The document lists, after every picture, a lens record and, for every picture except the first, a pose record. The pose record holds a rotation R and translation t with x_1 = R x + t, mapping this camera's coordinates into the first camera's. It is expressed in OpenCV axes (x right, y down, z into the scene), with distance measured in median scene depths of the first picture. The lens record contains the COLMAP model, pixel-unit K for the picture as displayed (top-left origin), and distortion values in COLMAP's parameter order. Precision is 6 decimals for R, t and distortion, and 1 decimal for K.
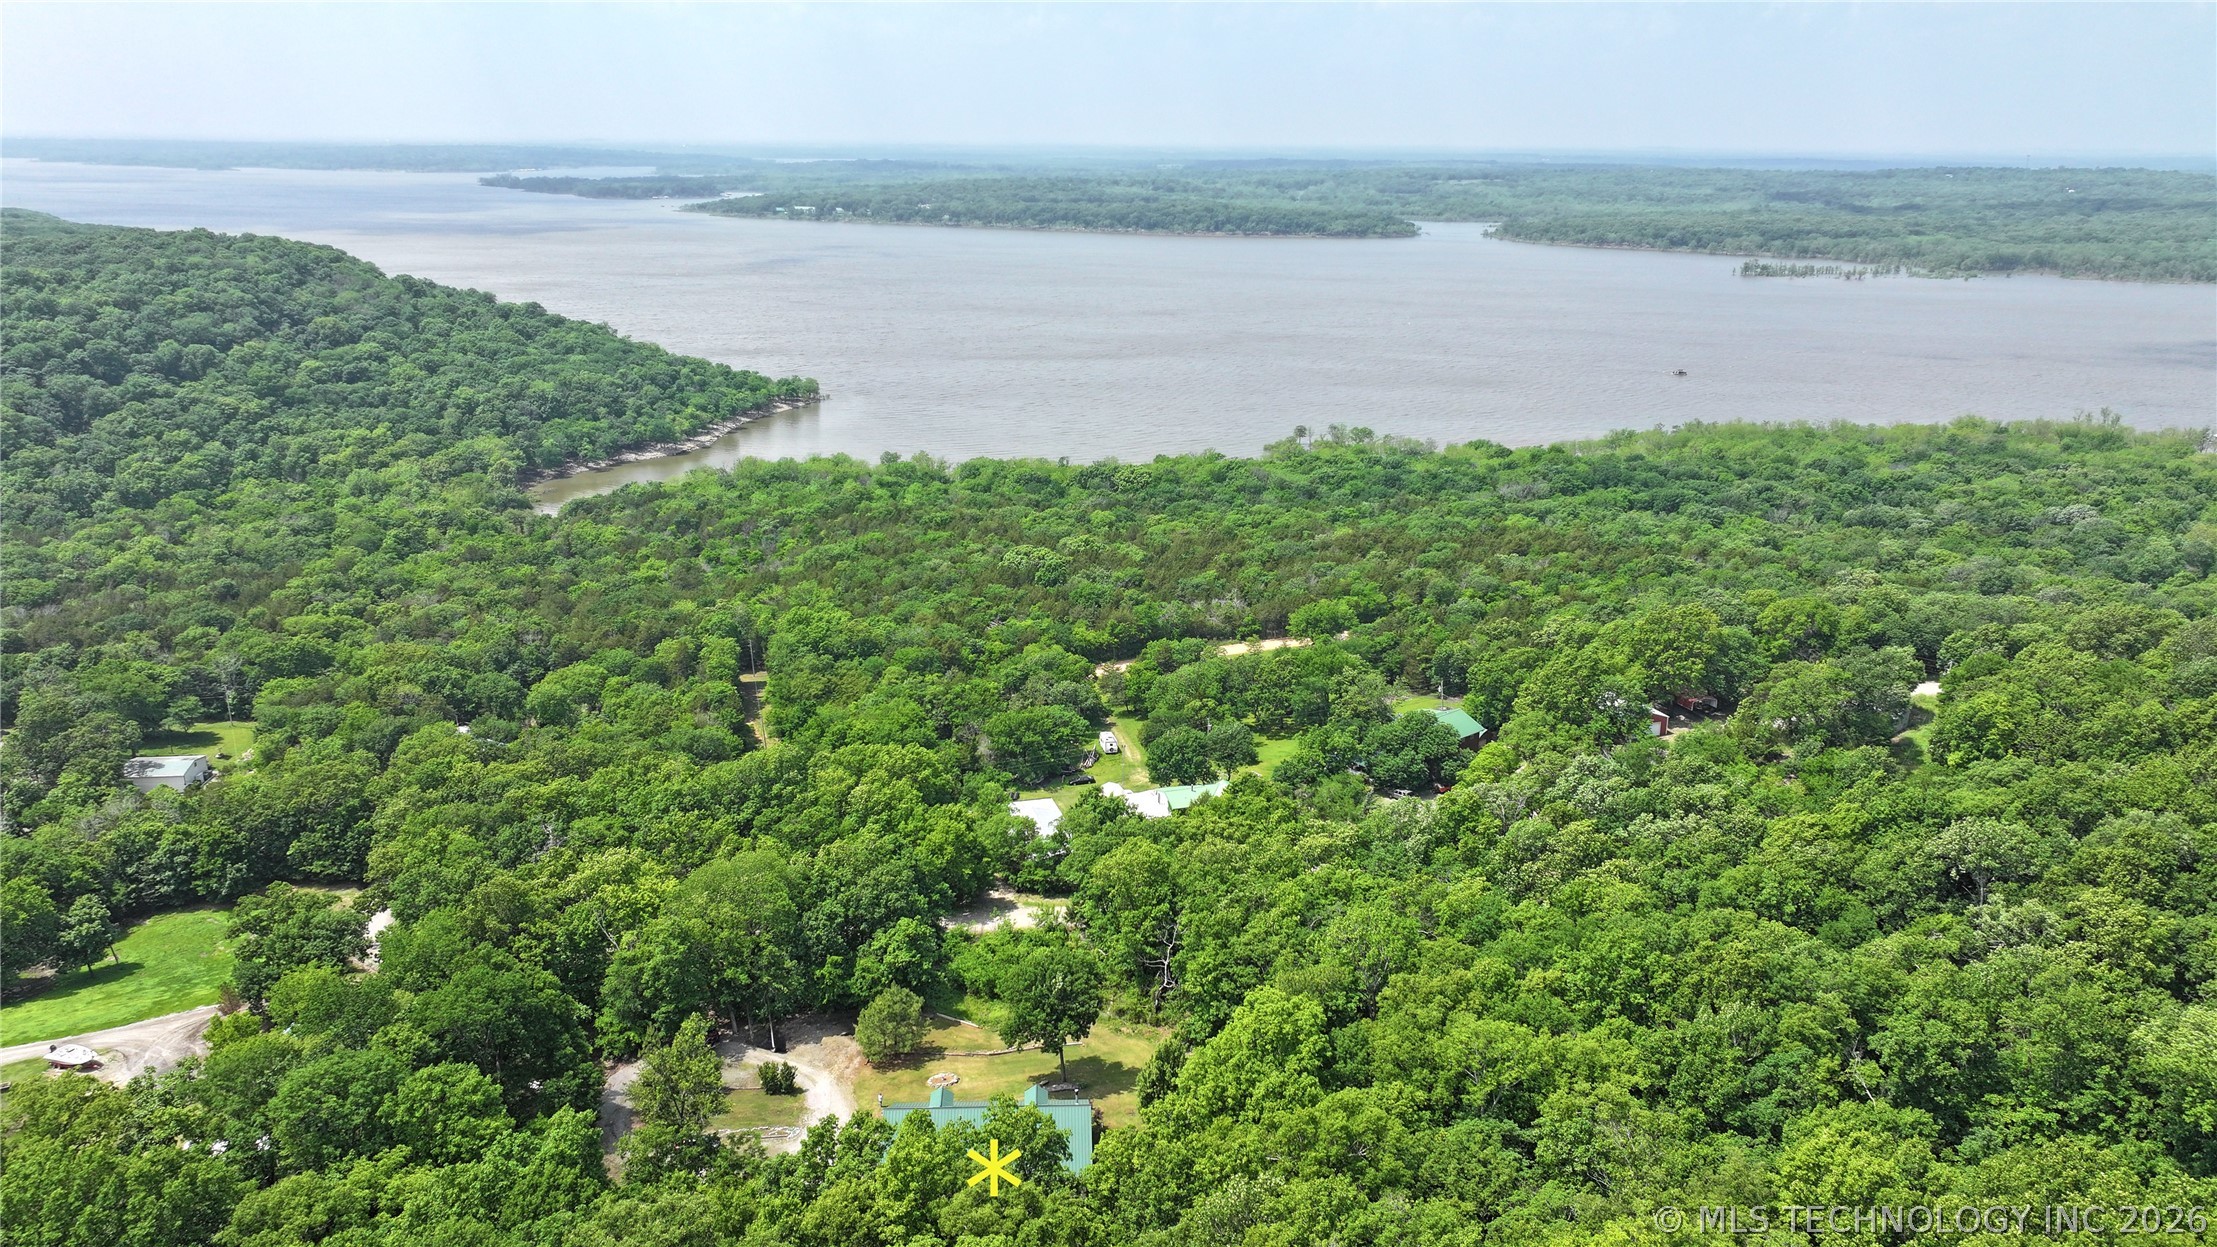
lens RADIAL K [[1550.3, 0, 1120.9], [0, 1550.3, 616.6], [0, 0, 1]] dist [0.000637, -0.001374]
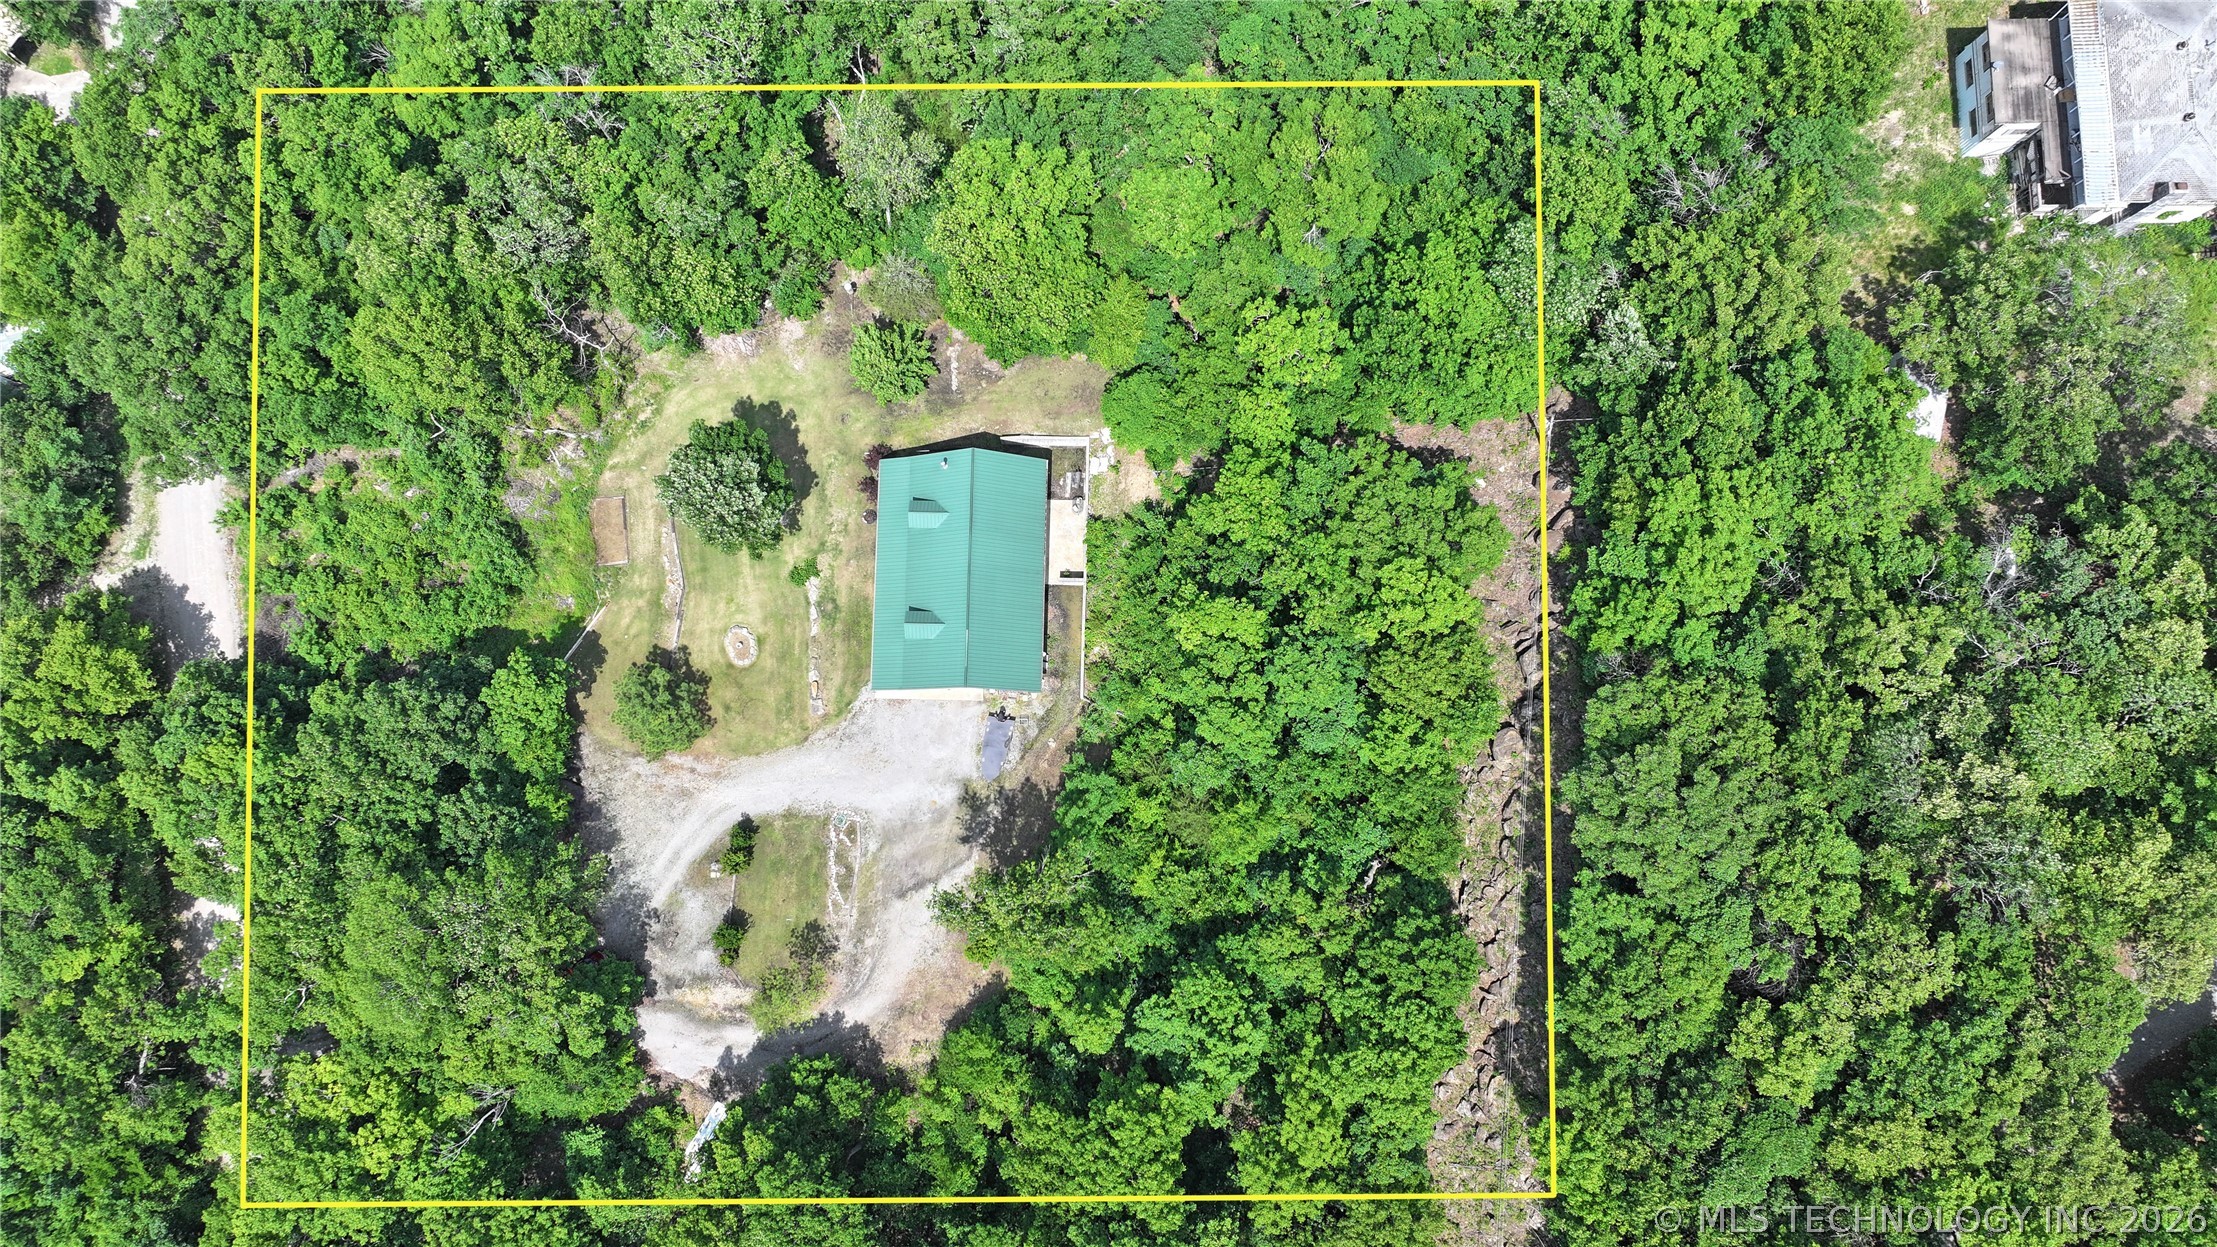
lens RADIAL K [[1550.3, 0, 1120.9], [0, 1550.3, 616.6], [0, 0, 1]] dist [0.000637, -0.001374]
pose [[0.068207, -0.988712, 0.133406, -0.191584], [0.270042, 0.147022, 0.951557, -0.408608], [-0.960430, -0.028878, 0.277022, 0.581201]]
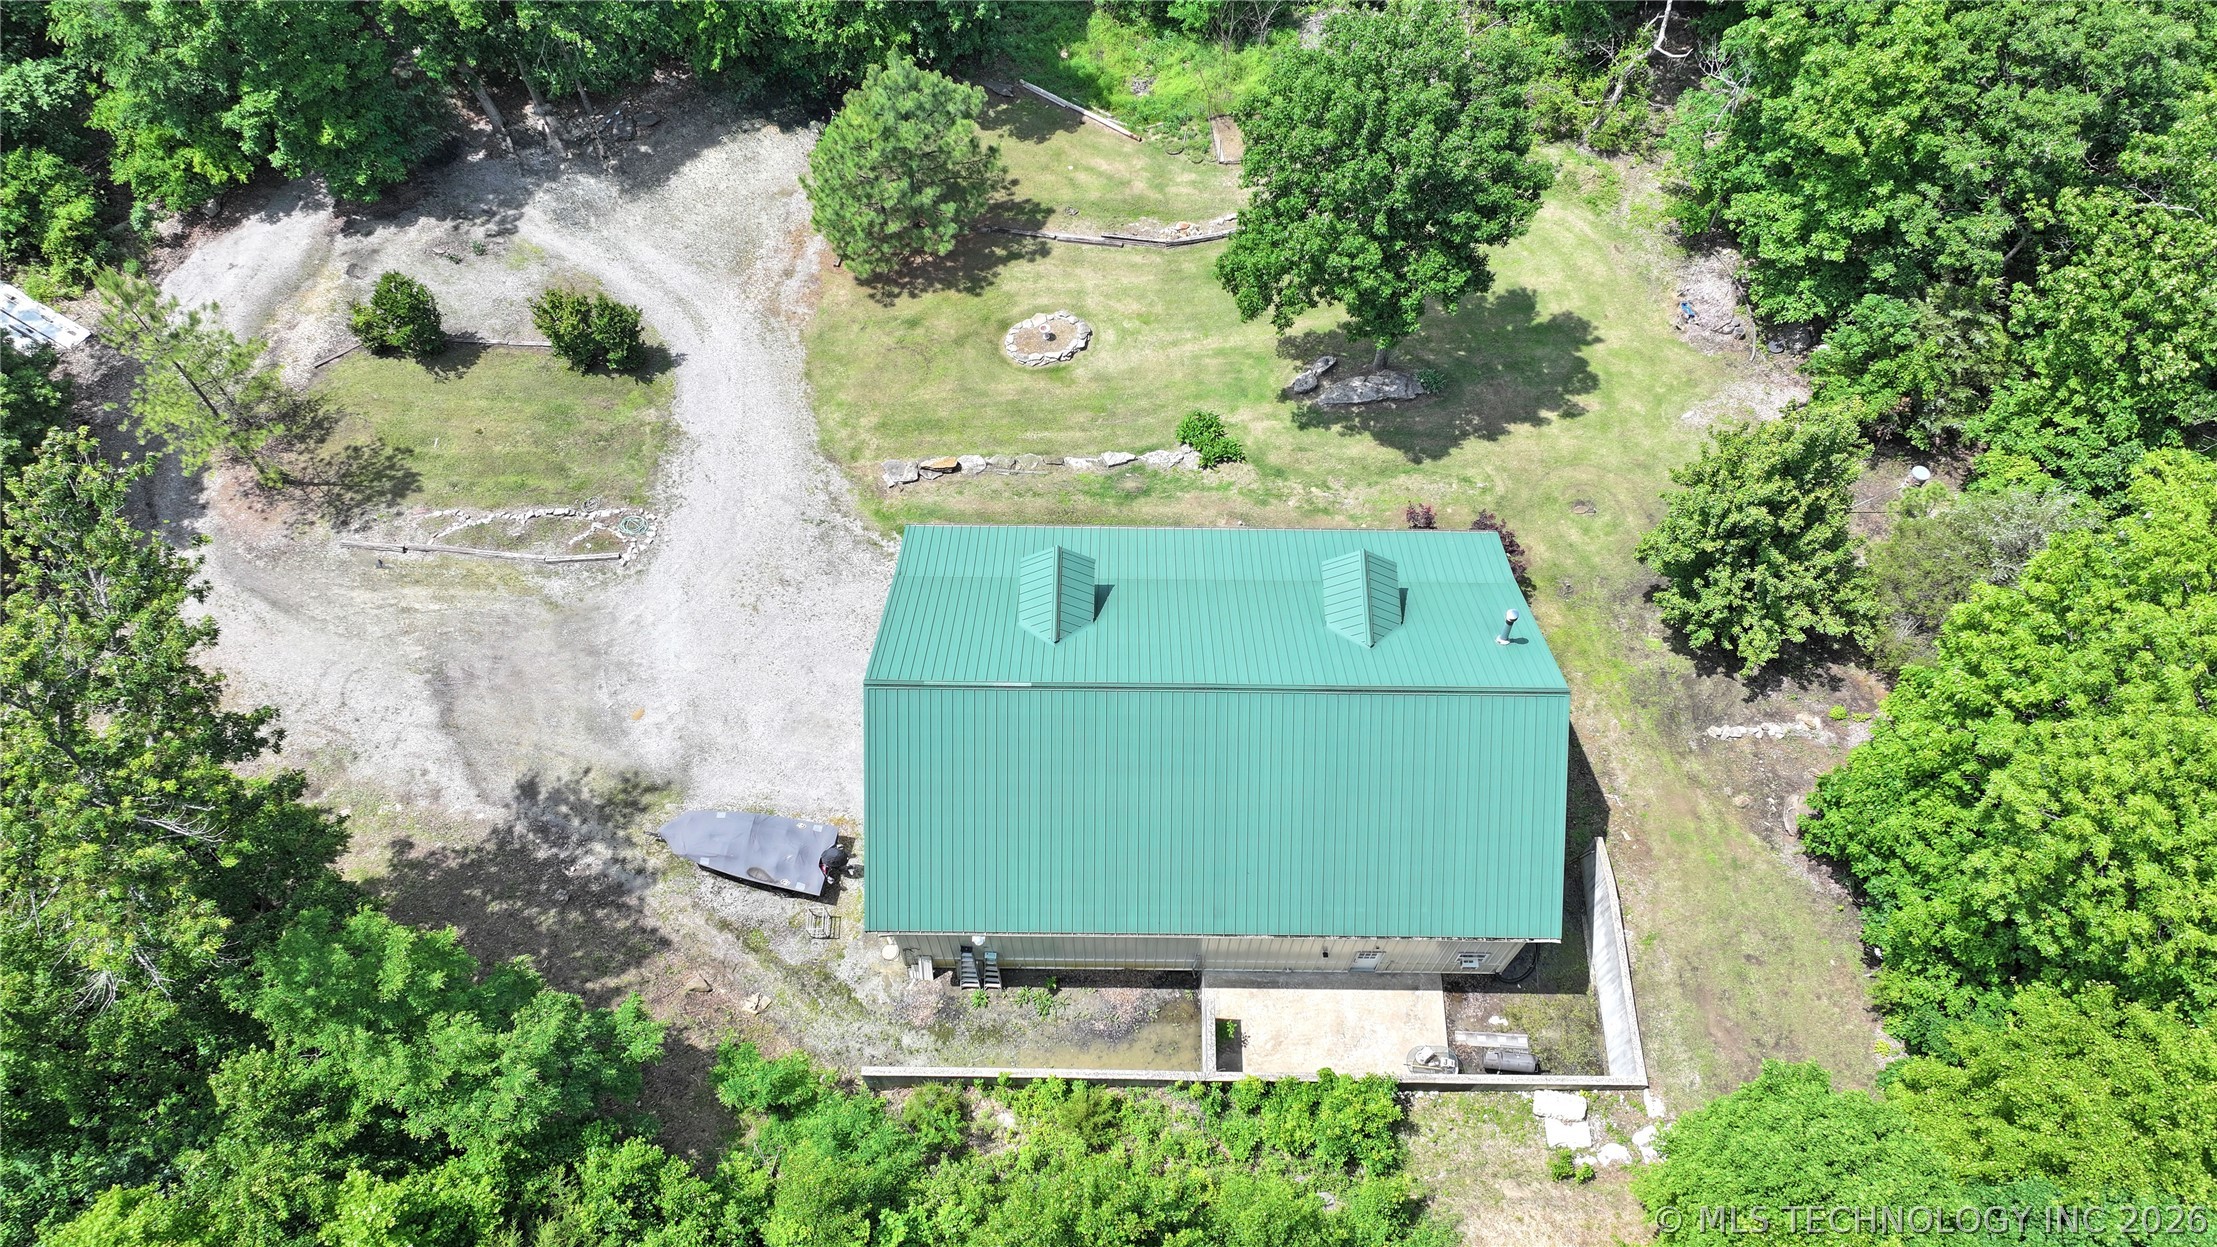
lens RADIAL K [[1550.3, 0, 1120.9], [0, 1550.3, 616.6], [0, 0, 1]] dist [0.000637, -0.001374]
pose [[0.998501, 0.050284, -0.021606, -0.084559], [-0.020495, 0.709598, 0.704308, 0.084662], [0.050747, -0.702810, 0.709565, 0.682633]]
